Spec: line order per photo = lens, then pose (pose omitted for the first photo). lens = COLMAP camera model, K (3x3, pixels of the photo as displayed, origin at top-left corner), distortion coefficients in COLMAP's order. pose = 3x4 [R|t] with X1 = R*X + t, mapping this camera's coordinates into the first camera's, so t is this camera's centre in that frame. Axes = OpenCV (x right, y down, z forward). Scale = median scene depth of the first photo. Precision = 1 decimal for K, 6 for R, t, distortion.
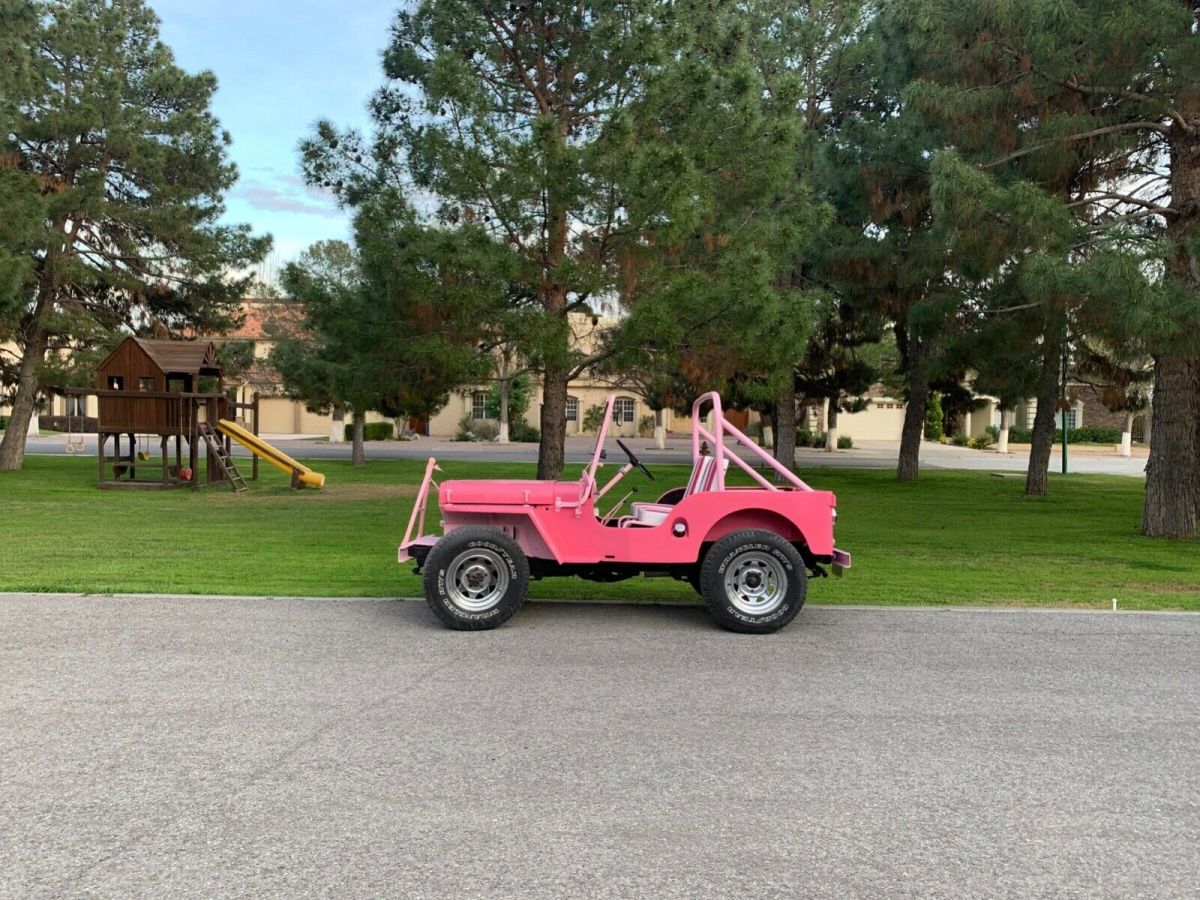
lens RADIAL K [[923.3, 0, 600.4], [0, 923.3, 445.7], [0, 0, 1]] dist [0.030504, -0.030754]
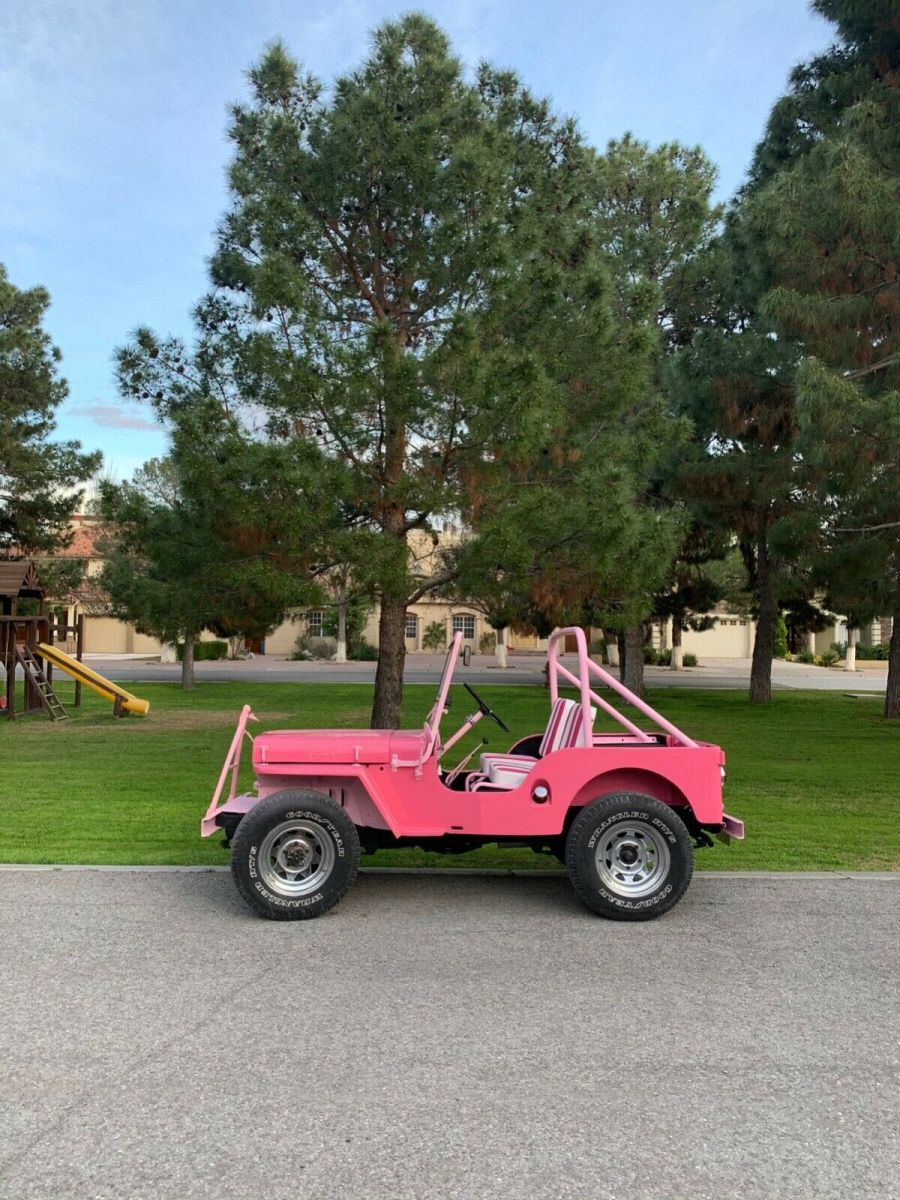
lens RADIAL K [[923.3, 0, 455.0], [0, 923.3, 595.4], [0, 0, 1]] dist [0.030504, -0.030754]
pose [[0.999856, -0.003387, 0.016639, -0.002631], [0.004550, 0.997514, -0.070323, -0.016632], [-0.016359, 0.070389, 0.997385, 0.084149]]
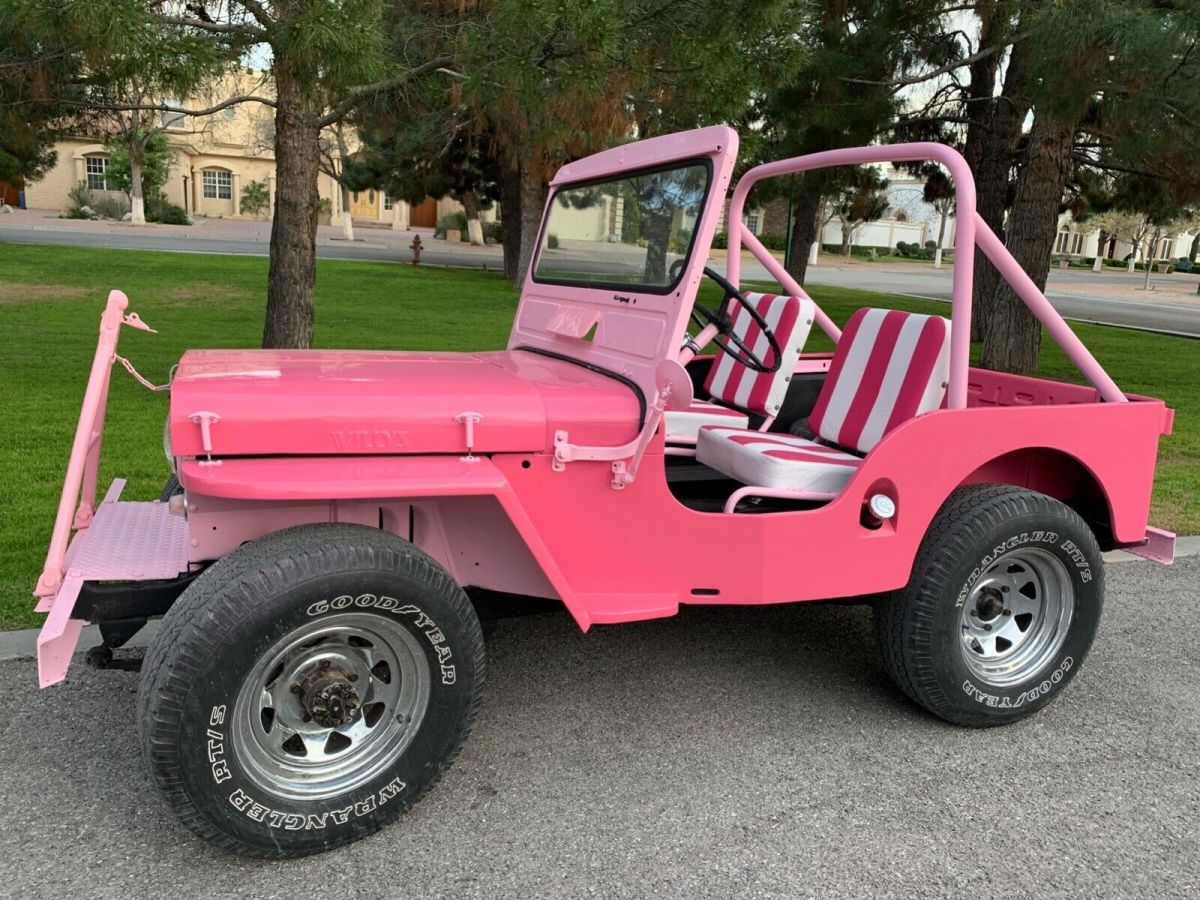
lens RADIAL K [[923.3, 0, 624.5], [0, 923.3, 459.1], [0, 0, 1]] dist [0.030504, -0.030754]
pose [[0.929340, -0.047533, 0.366154, -0.084062], [-0.038705, 0.973674, 0.224636, -0.006788], [-0.367192, -0.222935, 0.903034, 0.380692]]
